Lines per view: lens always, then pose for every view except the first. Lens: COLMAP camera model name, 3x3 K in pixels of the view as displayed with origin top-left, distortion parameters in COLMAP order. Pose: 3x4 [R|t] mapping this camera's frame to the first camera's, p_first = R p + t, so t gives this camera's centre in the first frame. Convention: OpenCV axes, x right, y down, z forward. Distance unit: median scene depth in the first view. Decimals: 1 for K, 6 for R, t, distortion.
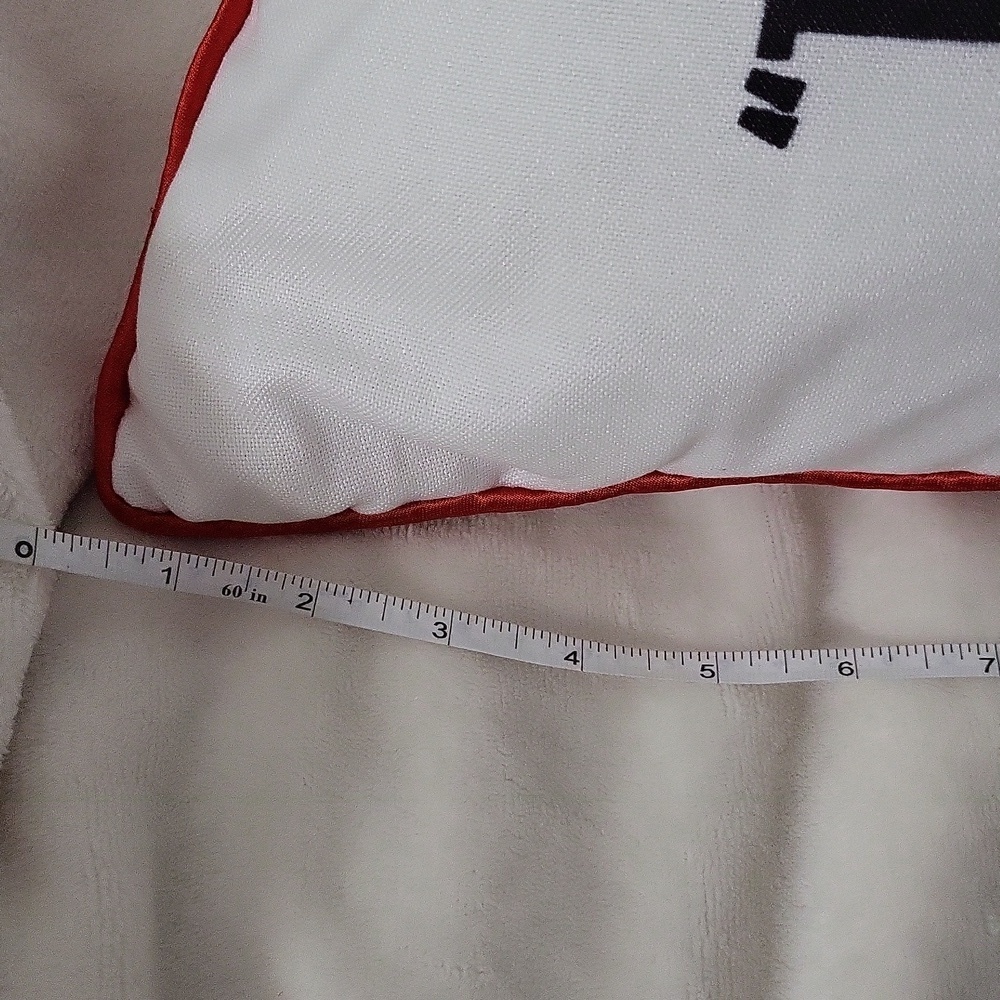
lens RADIAL K [[1601.2, 0, 470.6], [0, 1601.2, 500.7], [0, 0, 1]] dist [0.017007, 0.086787]
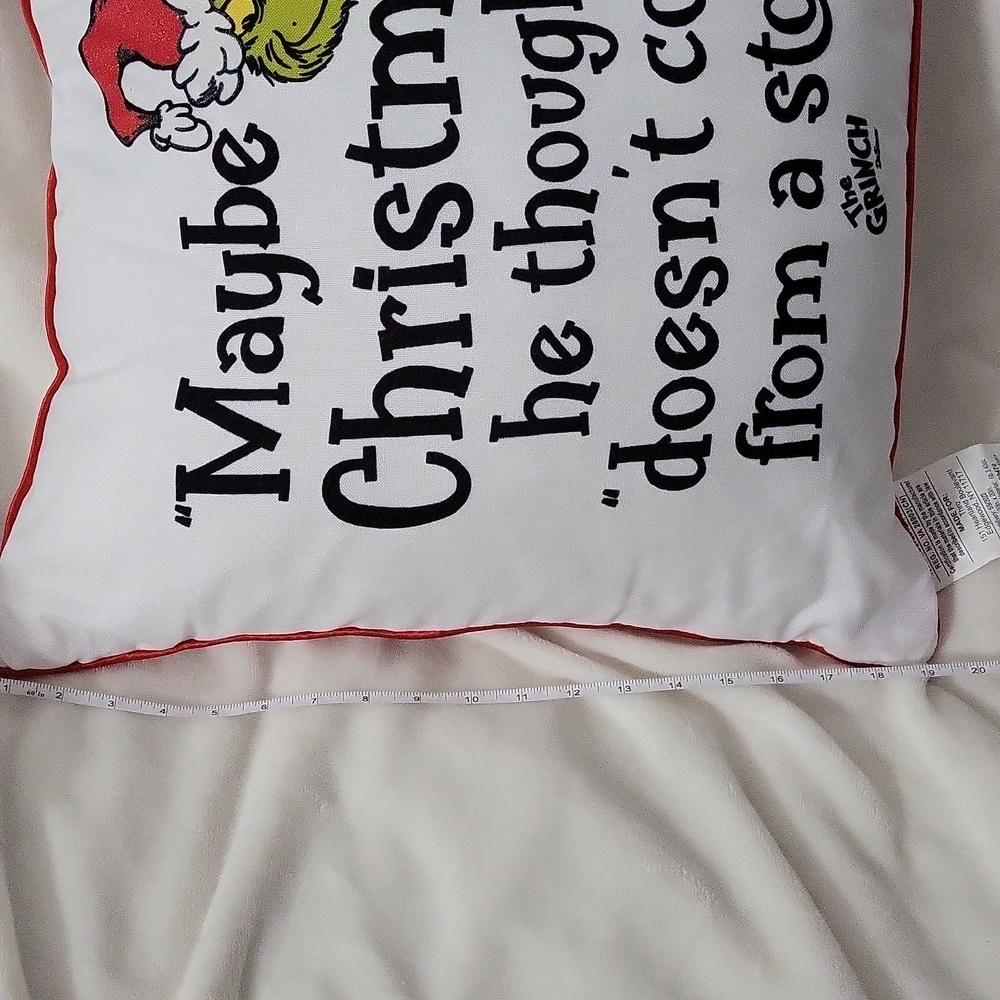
lens RADIAL K [[1601.2, 0, 470.6], [0, 1601.2, 500.7], [0, 0, 1]] dist [0.017007, 0.086787]
pose [[0.997135, -0.071159, 0.025663, 0.532062], [0.074418, 0.983637, -0.164073, 0.230125], [-0.013568, 0.165513, 0.986114, -1.698834]]
